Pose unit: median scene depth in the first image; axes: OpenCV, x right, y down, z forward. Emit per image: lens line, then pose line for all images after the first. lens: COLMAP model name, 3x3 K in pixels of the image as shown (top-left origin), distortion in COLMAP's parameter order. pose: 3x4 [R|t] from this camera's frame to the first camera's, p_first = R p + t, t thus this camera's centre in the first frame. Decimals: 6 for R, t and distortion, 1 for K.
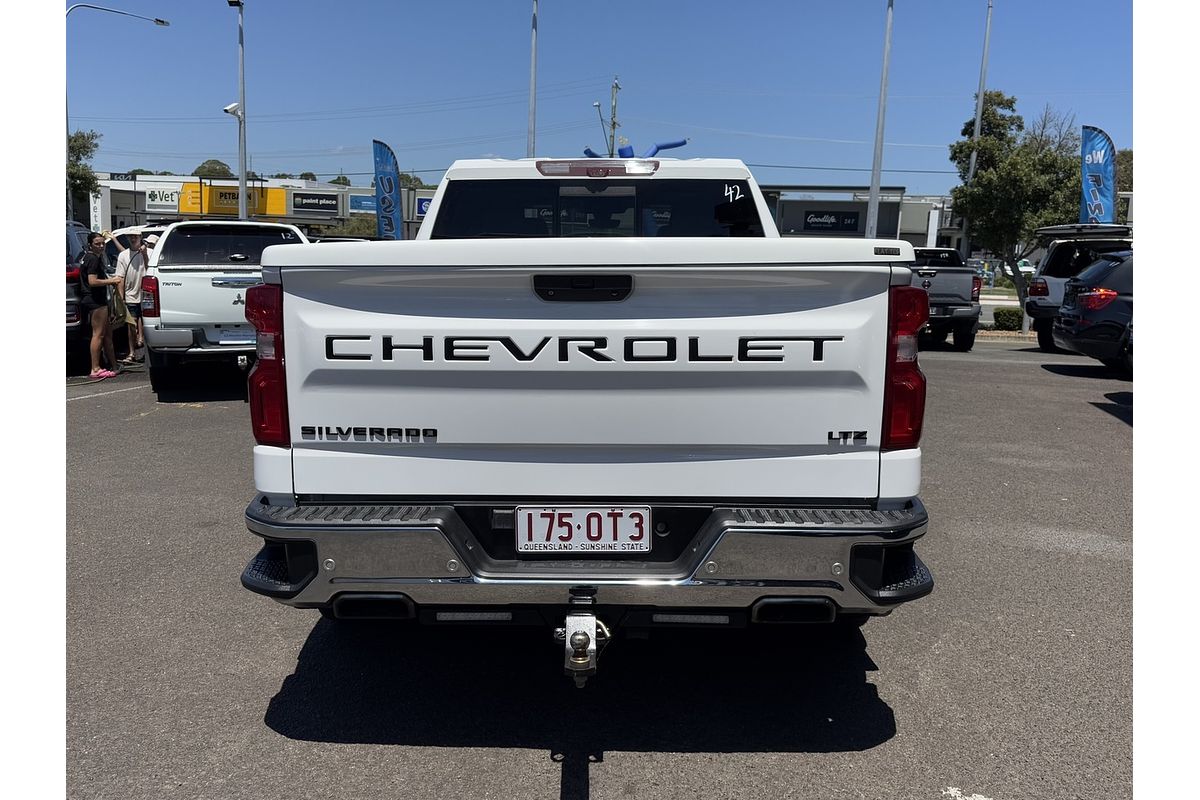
lens RADIAL K [[904.2, 0, 607.1], [0, 904.2, 394.9], [0, 0, 1]] dist [0.055673, -0.038634]
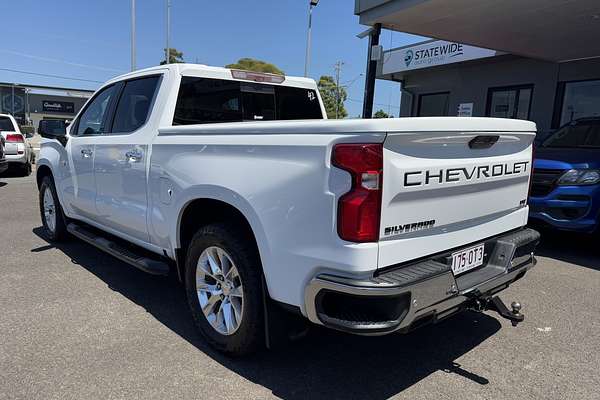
lens RADIAL K [[452.1, 0, 279.5], [0, 452.1, 214.6], [0, 0, 1]] dist [0.055673, -0.038634]
pose [[0.751905, -0.113974, 0.649345, -1.024741], [0.089308, 0.993473, 0.070962, -0.066832], [-0.653195, 0.004635, 0.757176, 0.495293]]
